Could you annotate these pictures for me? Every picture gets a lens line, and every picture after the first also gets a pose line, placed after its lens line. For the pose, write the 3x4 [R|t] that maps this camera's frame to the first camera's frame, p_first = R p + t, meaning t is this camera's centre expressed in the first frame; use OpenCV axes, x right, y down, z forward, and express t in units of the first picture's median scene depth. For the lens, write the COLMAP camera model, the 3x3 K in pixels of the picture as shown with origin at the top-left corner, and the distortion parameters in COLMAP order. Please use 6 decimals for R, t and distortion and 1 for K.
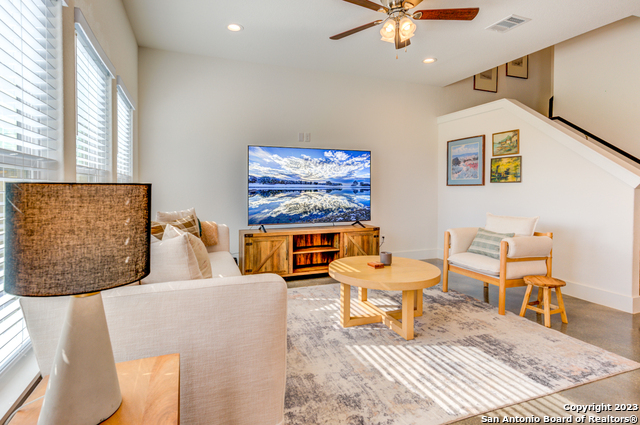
lens RADIAL K [[337.0, 0, 320.5], [0, 337.0, 192.1], [0, 0, 1]] dist [0.006223, 0.001603]
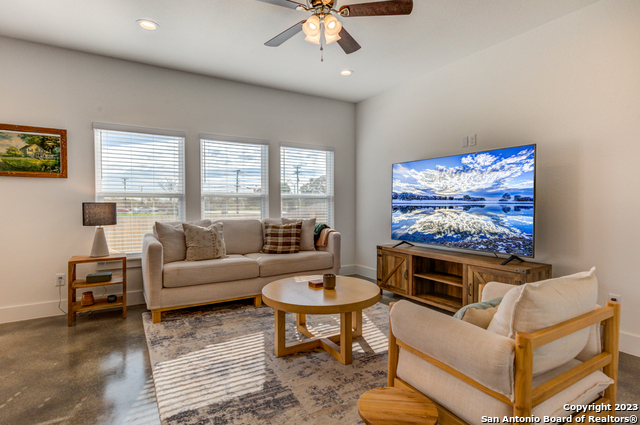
lens RADIAL K [[337.0, 0, 323.1], [0, 337.0, 209.5], [0, 0, 1]] dist [0.006223, 0.001603]
pose [[0.178237, 0.015429, -0.983867, 0.786081], [-0.017019, 0.999776, 0.012595, -0.004720], [0.983840, 0.014500, 0.178459, 0.594046]]
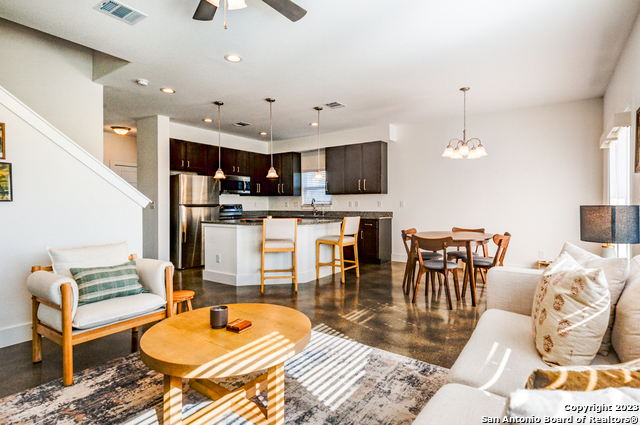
lens RADIAL K [[337.0, 0, 318.9], [0, 337.0, 206.6], [0, 0, 1]] dist [0.006223, 0.001603]
pose [[-0.539455, -0.009065, 0.841966, -0.342251], [0.014530, 0.999693, 0.020073, -0.023450], [-0.841889, 0.023062, -0.539158, 0.864902]]
